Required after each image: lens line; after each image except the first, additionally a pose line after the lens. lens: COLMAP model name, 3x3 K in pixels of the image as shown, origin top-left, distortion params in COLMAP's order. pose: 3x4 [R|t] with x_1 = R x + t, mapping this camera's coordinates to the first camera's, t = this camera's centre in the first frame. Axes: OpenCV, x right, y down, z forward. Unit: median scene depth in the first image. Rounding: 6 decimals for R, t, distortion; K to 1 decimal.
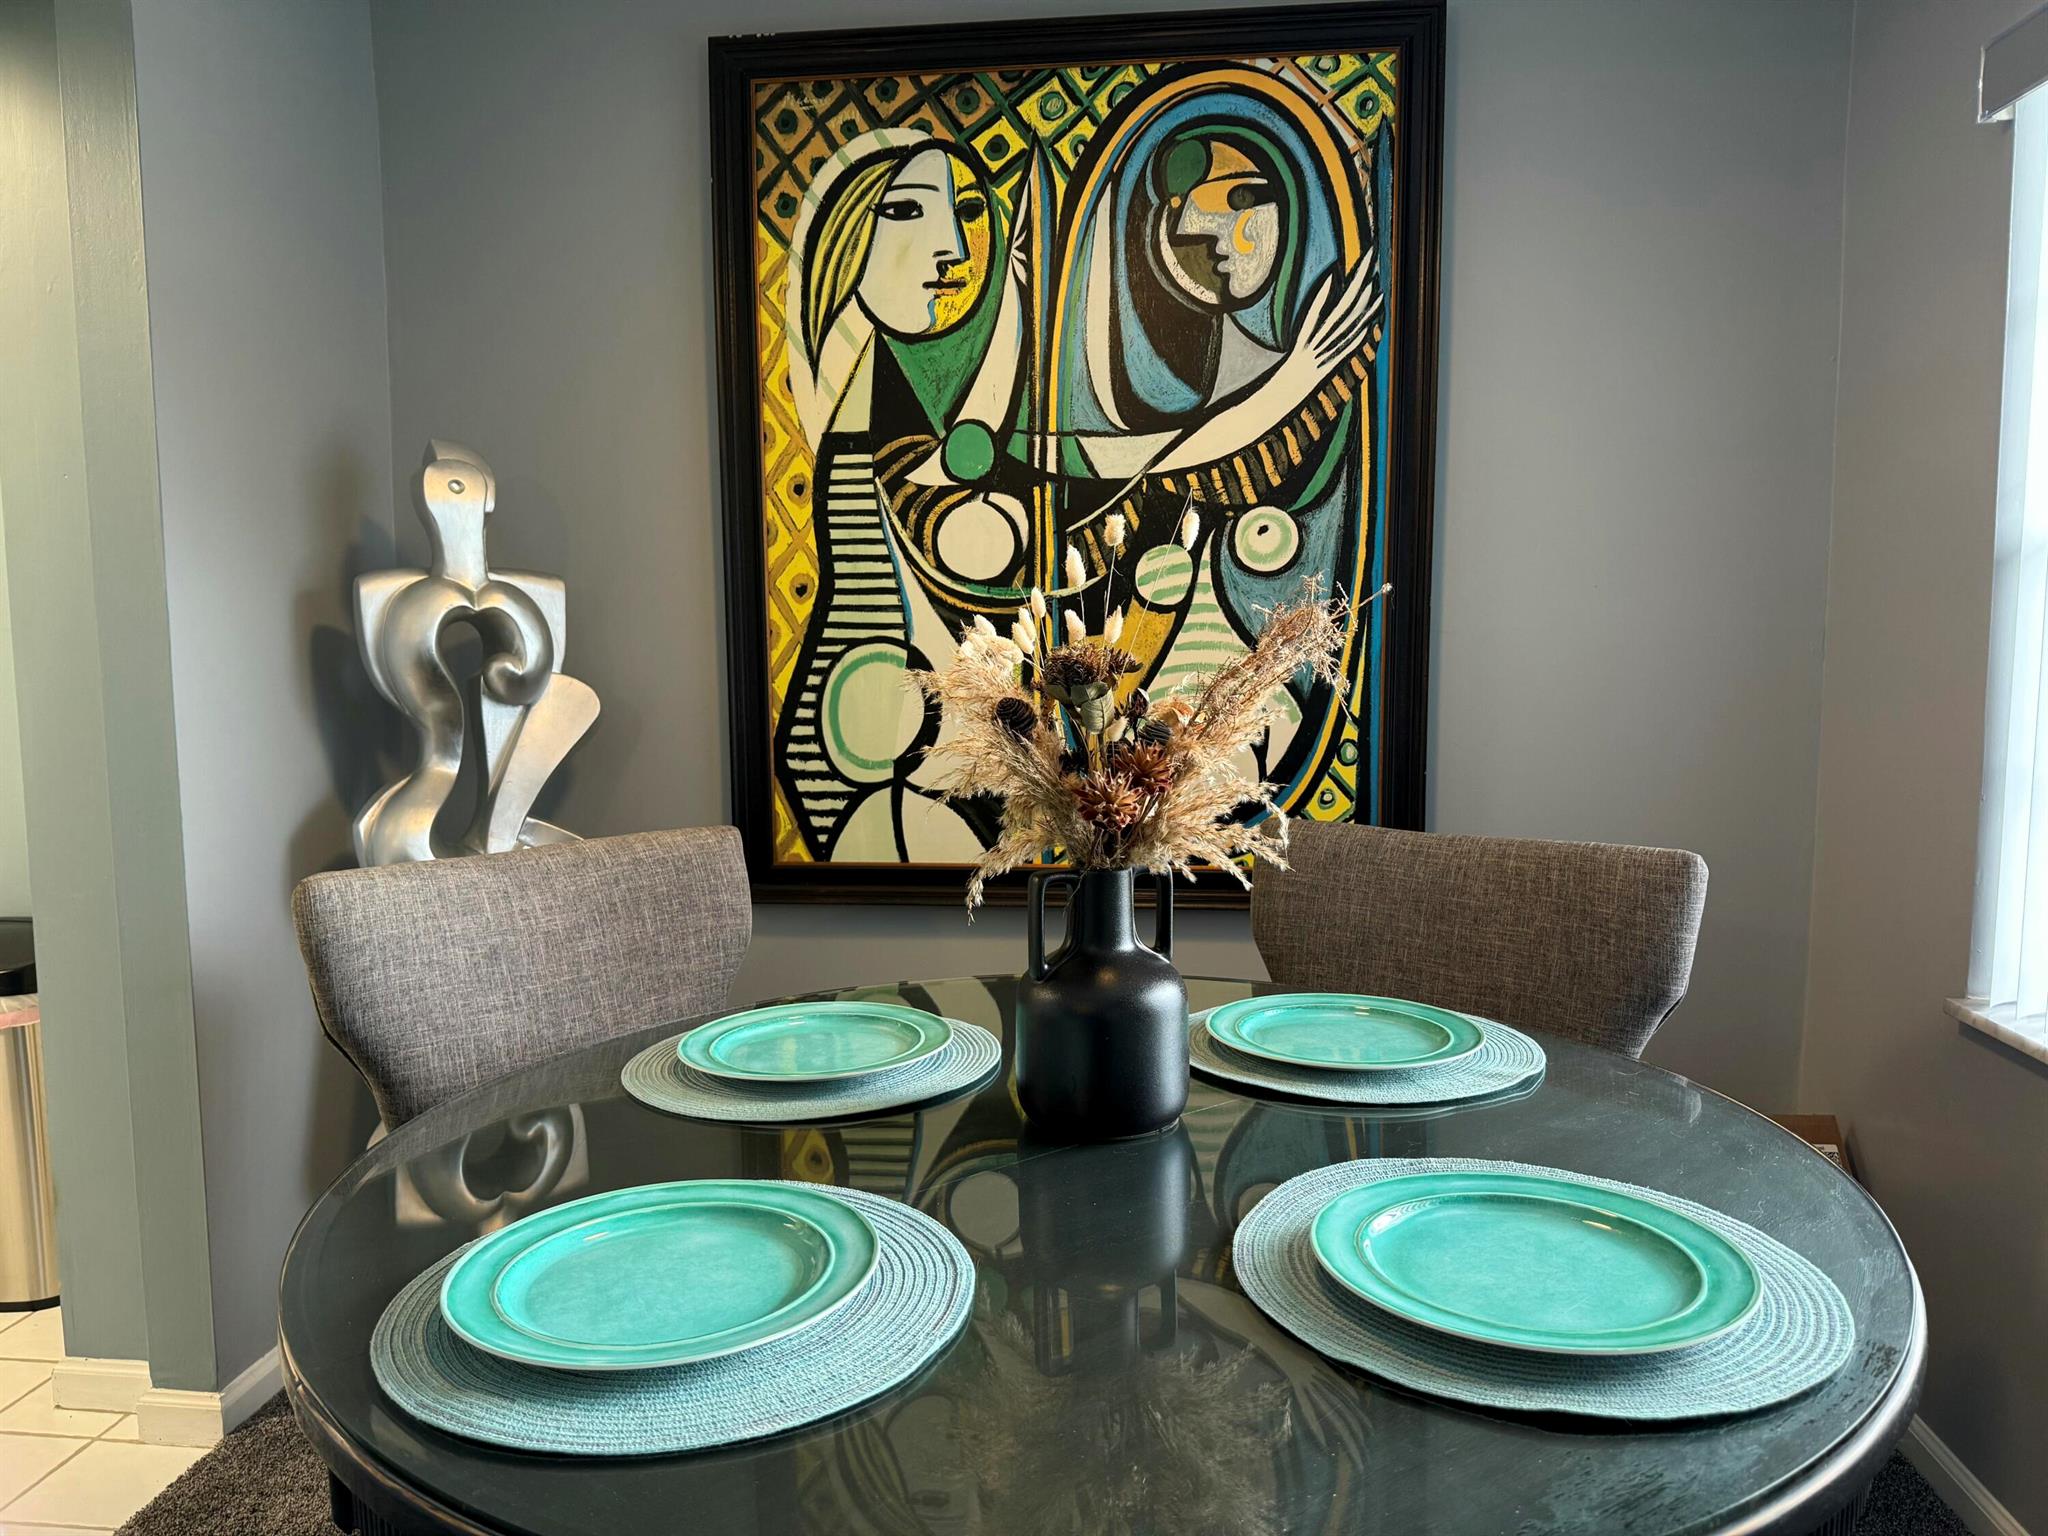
lens RADIAL K [[1440.4, 0, 1031.7], [0, 1440.4, 773.1], [0, 0, 1]] dist [0.036611, -0.051524]
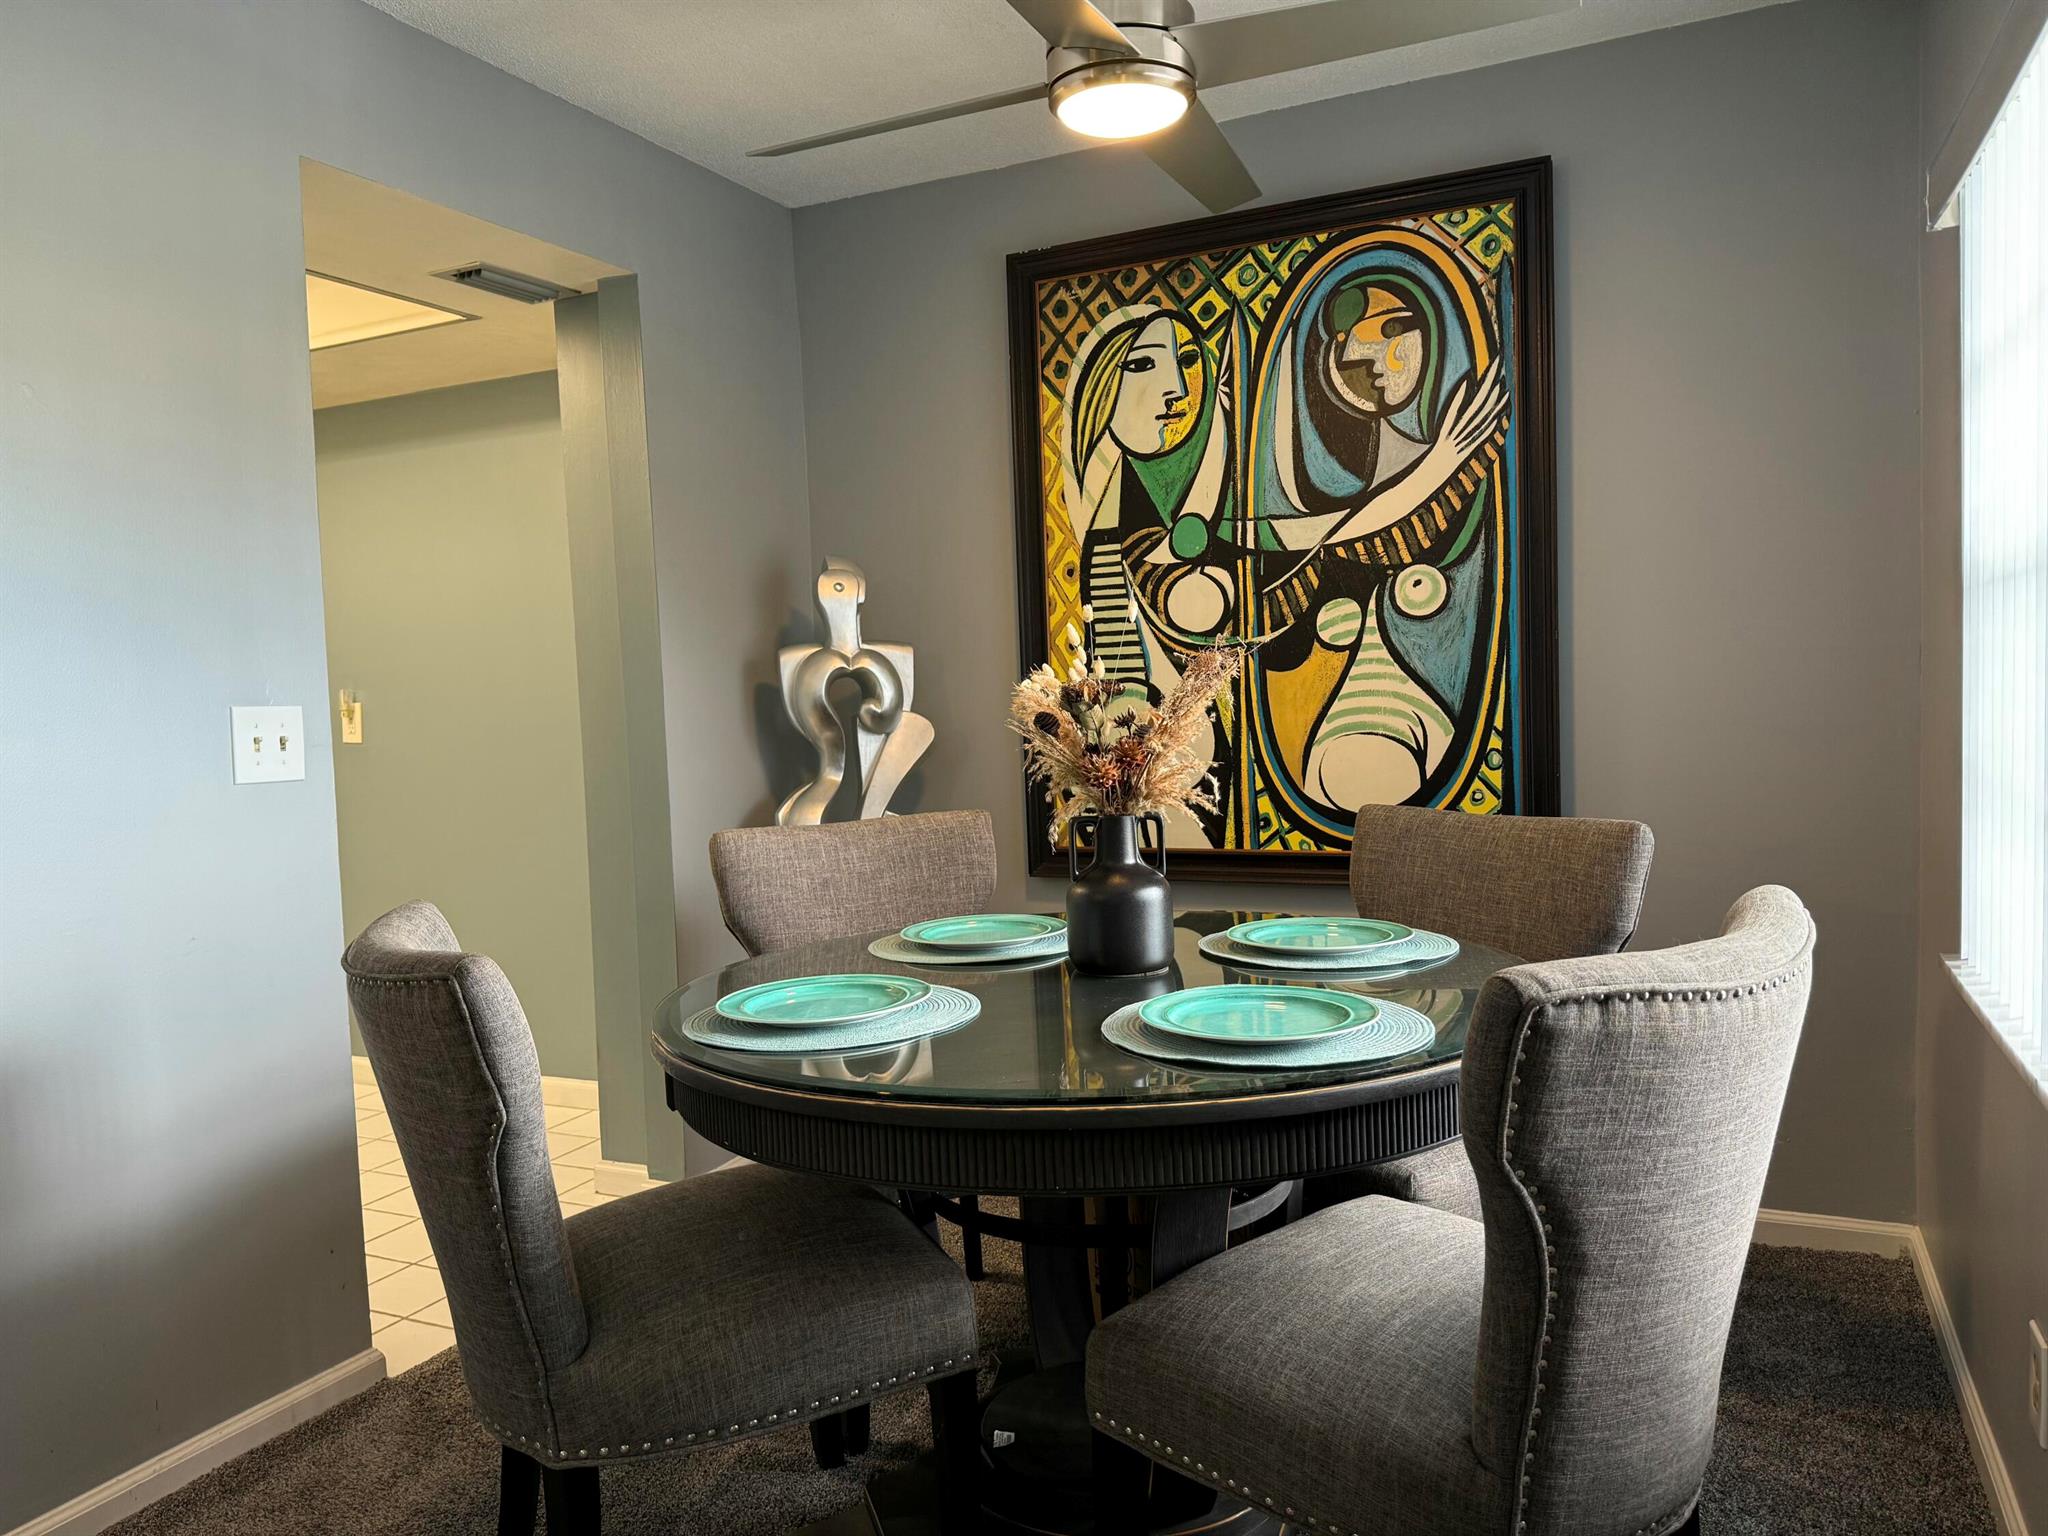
lens RADIAL K [[1440.4, 0, 1022.6], [0, 1440.4, 769.6], [0, 0, 1]] dist [0.036611, -0.051524]
pose [[0.941573, -0.011281, -0.336619, 0.260692], [0.000984, 0.999527, -0.030745, 0.033106], [0.336806, 0.028618, 0.941139, -0.304239]]
